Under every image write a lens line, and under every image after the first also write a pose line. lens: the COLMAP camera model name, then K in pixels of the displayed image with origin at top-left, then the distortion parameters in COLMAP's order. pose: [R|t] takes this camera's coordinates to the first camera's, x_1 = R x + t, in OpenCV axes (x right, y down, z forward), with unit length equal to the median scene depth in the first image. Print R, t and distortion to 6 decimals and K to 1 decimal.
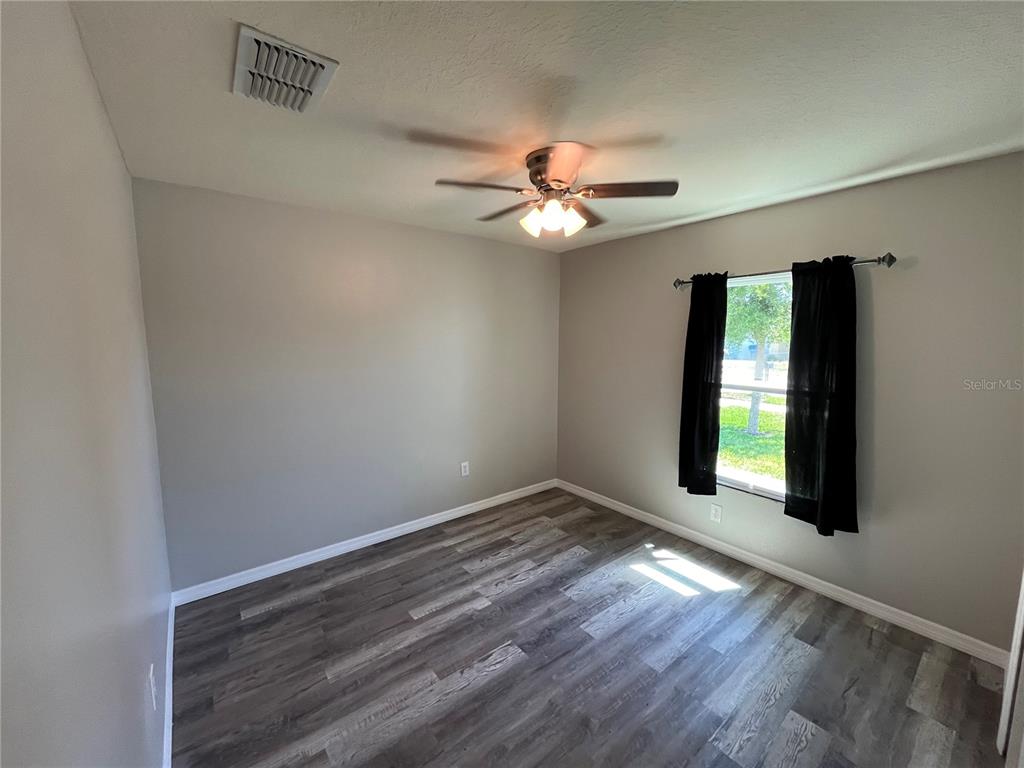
lens RADIAL K [[413.7, 0, 512.0], [0, 413.7, 384.0], [0, 0, 1]] dist [-0.003233, -0.000322]
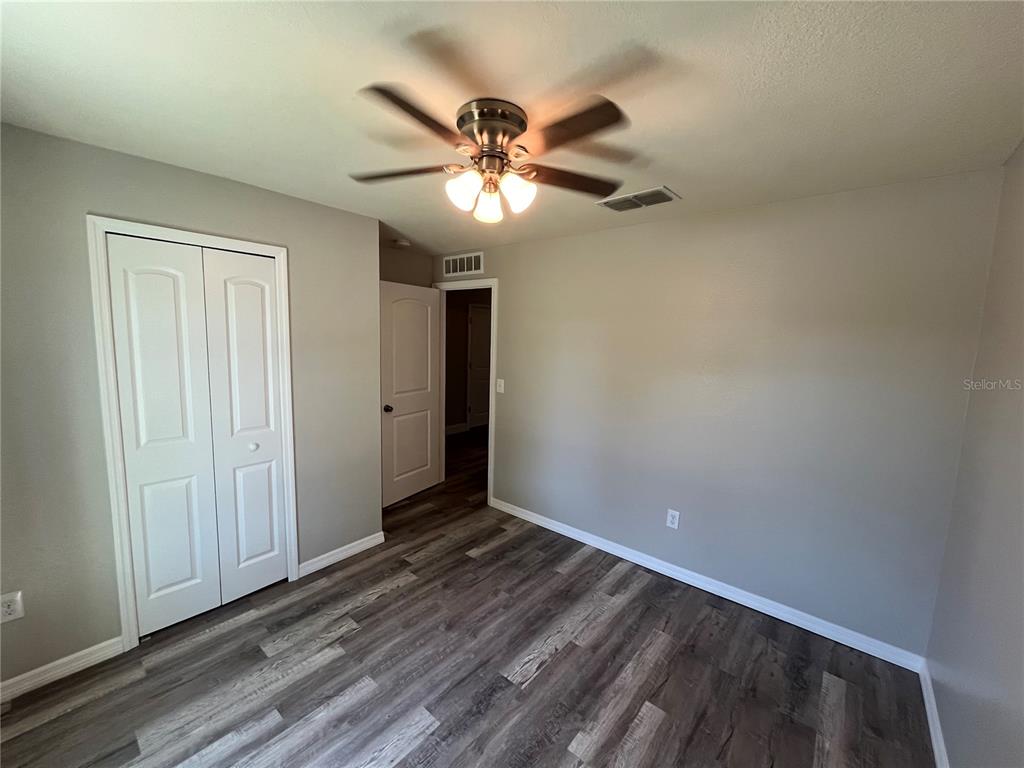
lens RADIAL K [[413.7, 0, 512.0], [0, 413.7, 384.0], [0, 0, 1]] dist [-0.003233, -0.000322]
pose [[-0.979026, -0.003457, -0.203707, 0.206968], [-0.052342, 0.970564, 0.235087, -0.225594], [0.196898, 0.240819, -0.950388, 1.733968]]
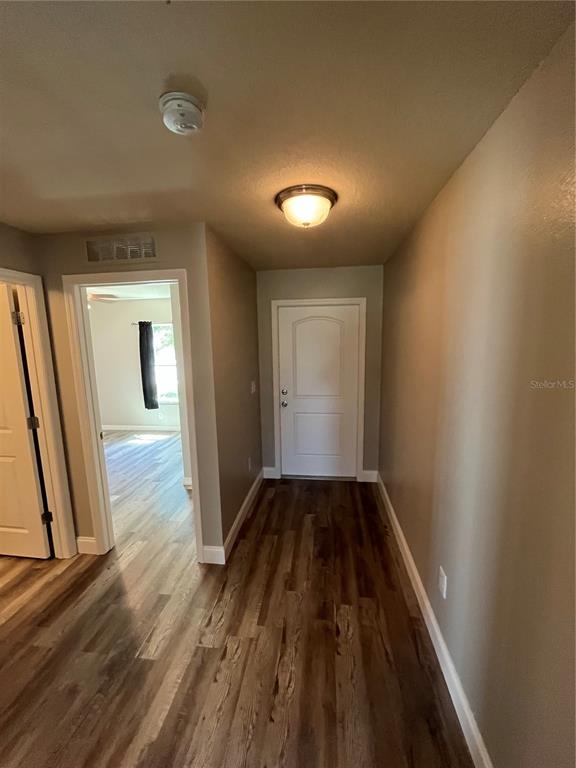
lens RADIAL K [[310.3, 0, 288.0], [0, 310.3, 385.3], [0, 0, 1]] dist [-0.003233, -0.000322]
pose [[0.712760, -0.118511, 0.691324, -0.352718], [0.107146, 0.992451, 0.059664, 0.141862], [-0.693176, 0.031547, 0.720078, -1.329204]]
